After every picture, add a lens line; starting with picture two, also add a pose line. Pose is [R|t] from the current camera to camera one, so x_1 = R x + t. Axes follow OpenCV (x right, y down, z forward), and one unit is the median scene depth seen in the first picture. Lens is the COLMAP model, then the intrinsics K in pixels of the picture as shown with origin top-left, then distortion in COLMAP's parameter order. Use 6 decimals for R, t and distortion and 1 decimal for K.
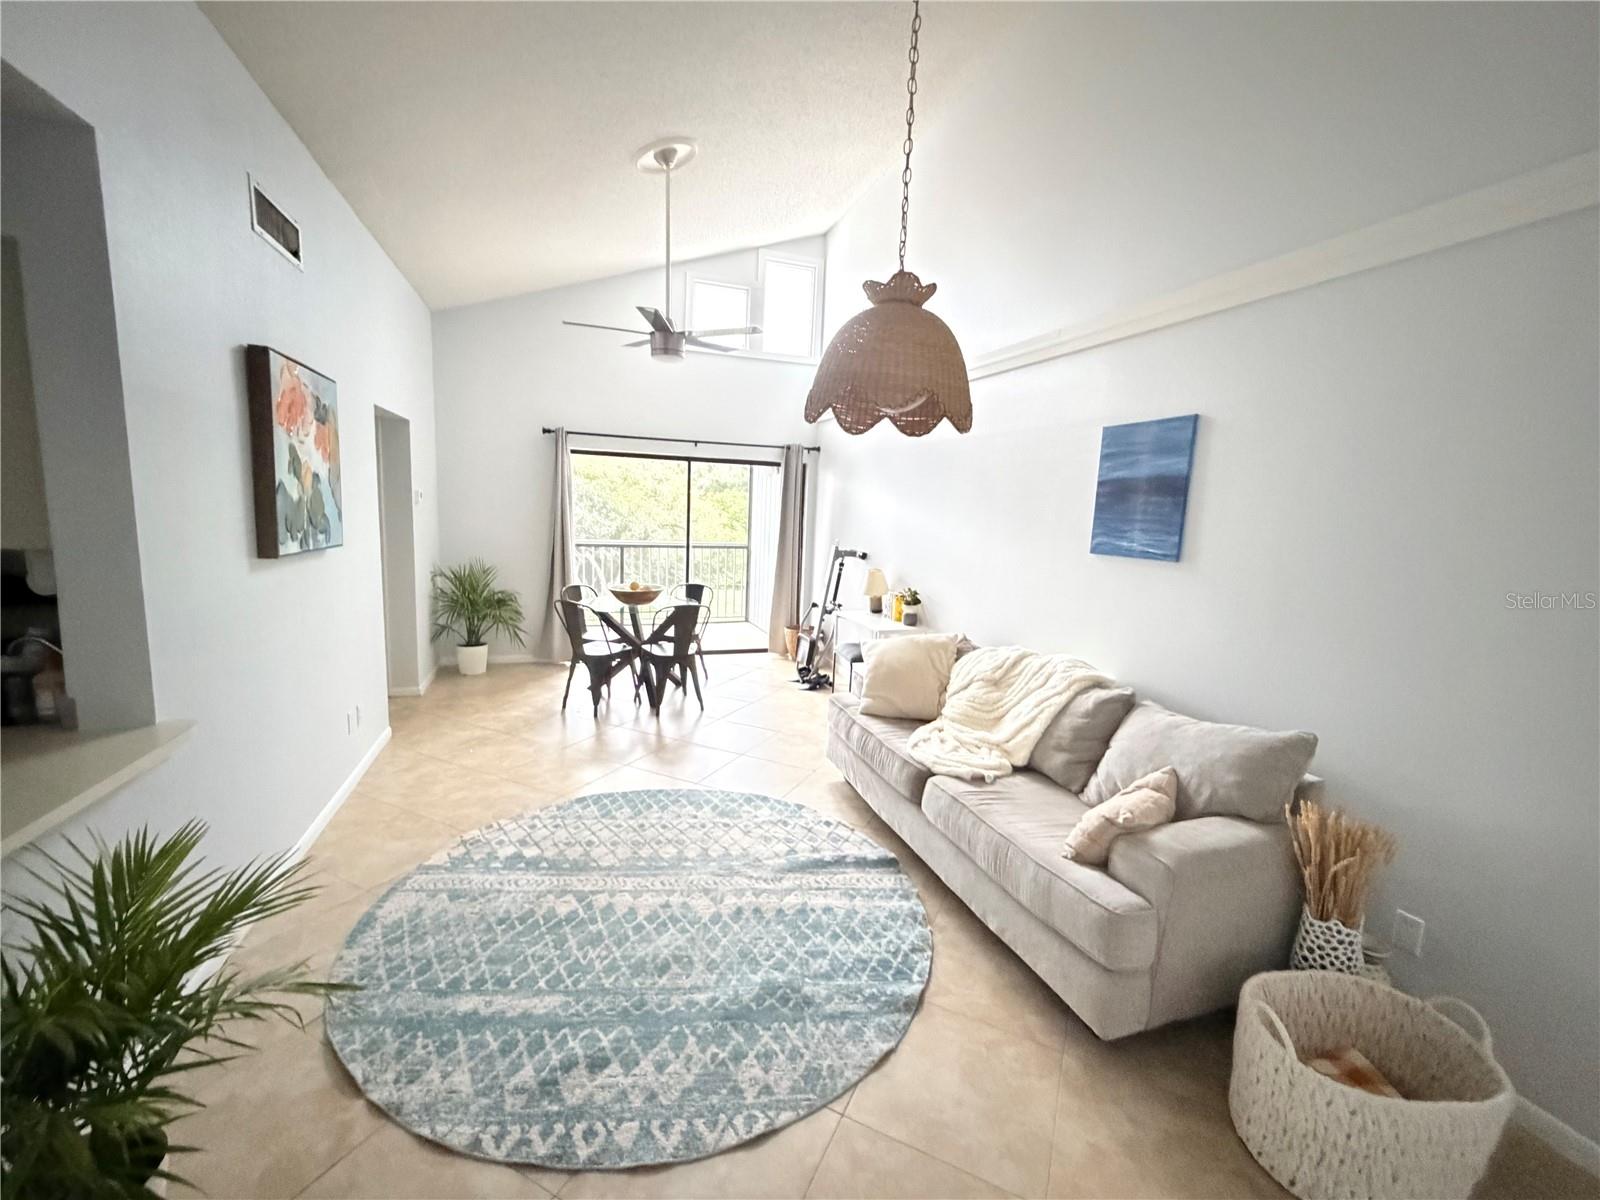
lens RADIAL K [[666.6, 0, 799.3], [0, 666.6, 600.6], [0, 0, 1]] dist [0.000022, 0.000263]
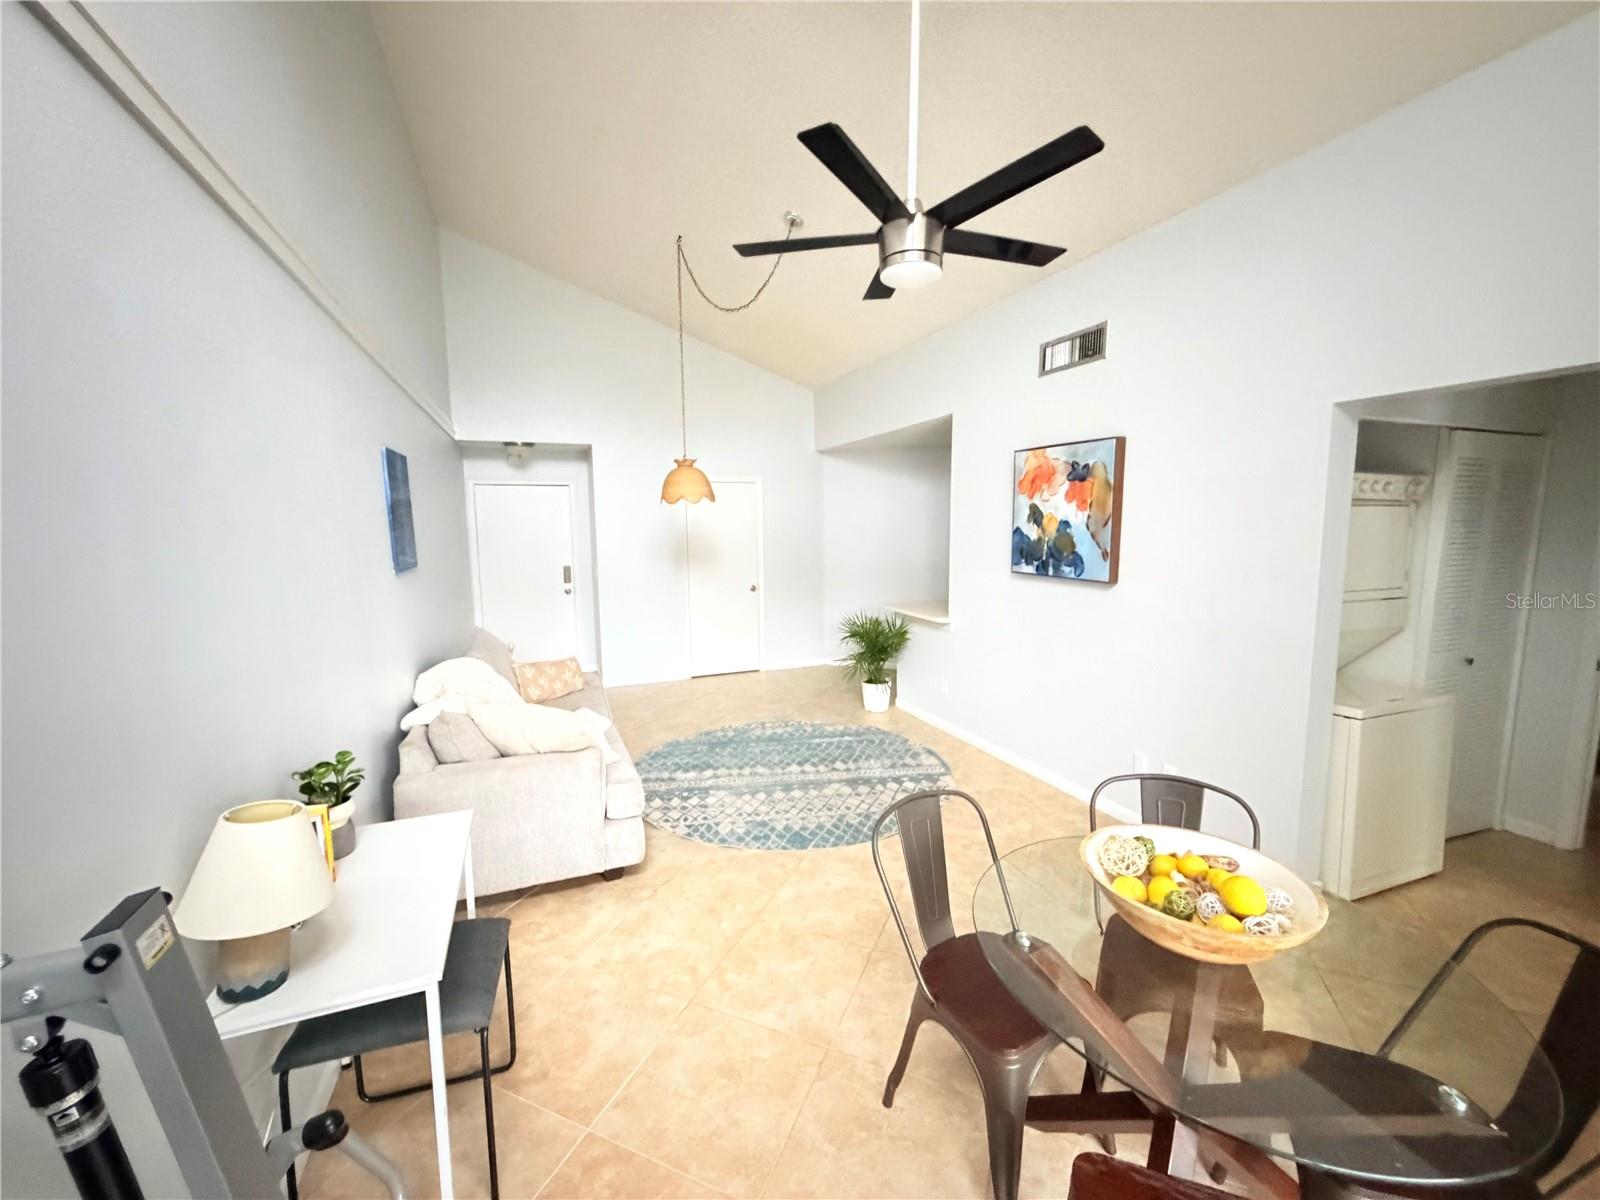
lens RADIAL K [[639.5, 0, 796.7], [0, 639.5, 600.6], [0, 0, 1]] dist [0.001240, -0.000018]
pose [[-0.998113, -0.026514, -0.055393, -0.121155], [-0.039943, 0.965424, 0.257606, -0.344513], [0.046647, 0.259332, -0.964661, 2.249497]]
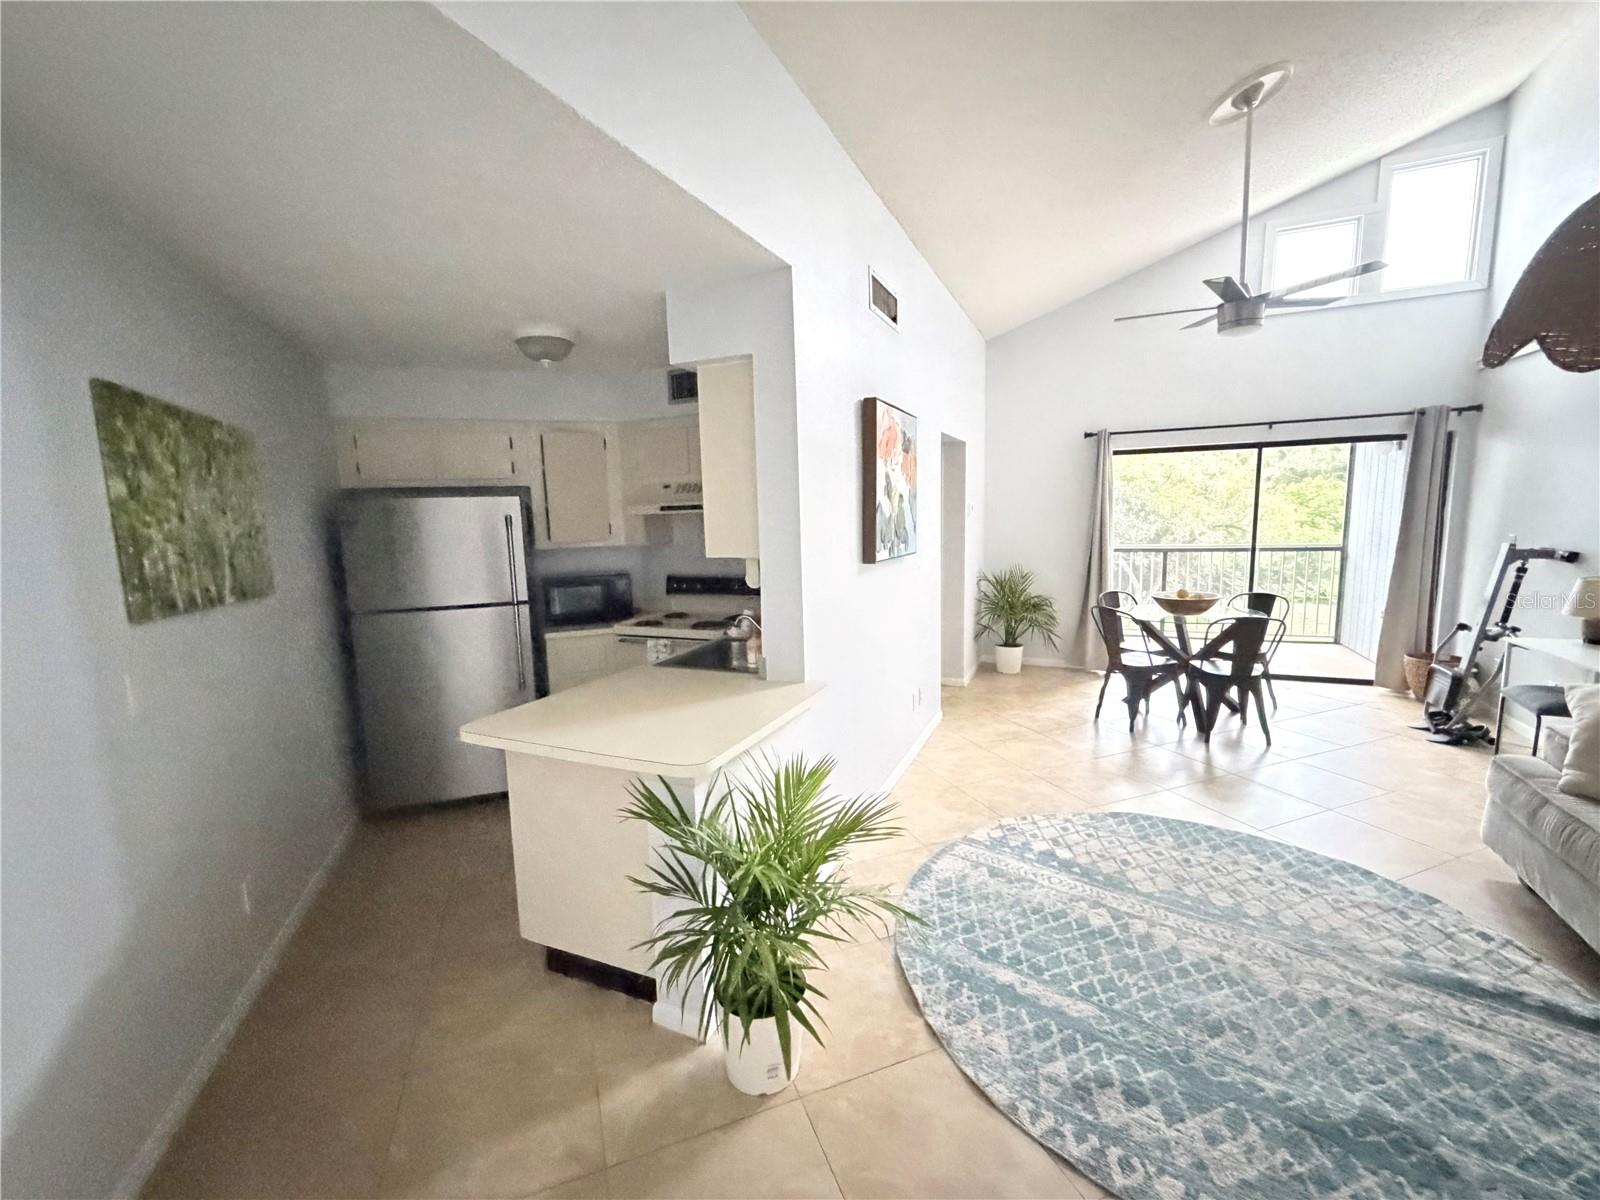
lens RADIAL K [[666.6, 0, 799.3], [0, 666.6, 600.6], [0, 0, 1]] dist [0.000022, 0.000263]
pose [[0.728991, 0.031363, -0.683805, -0.017144], [-0.038576, 0.999245, 0.004705, 0.005846], [0.683436, 0.022948, 0.729650, -0.017822]]
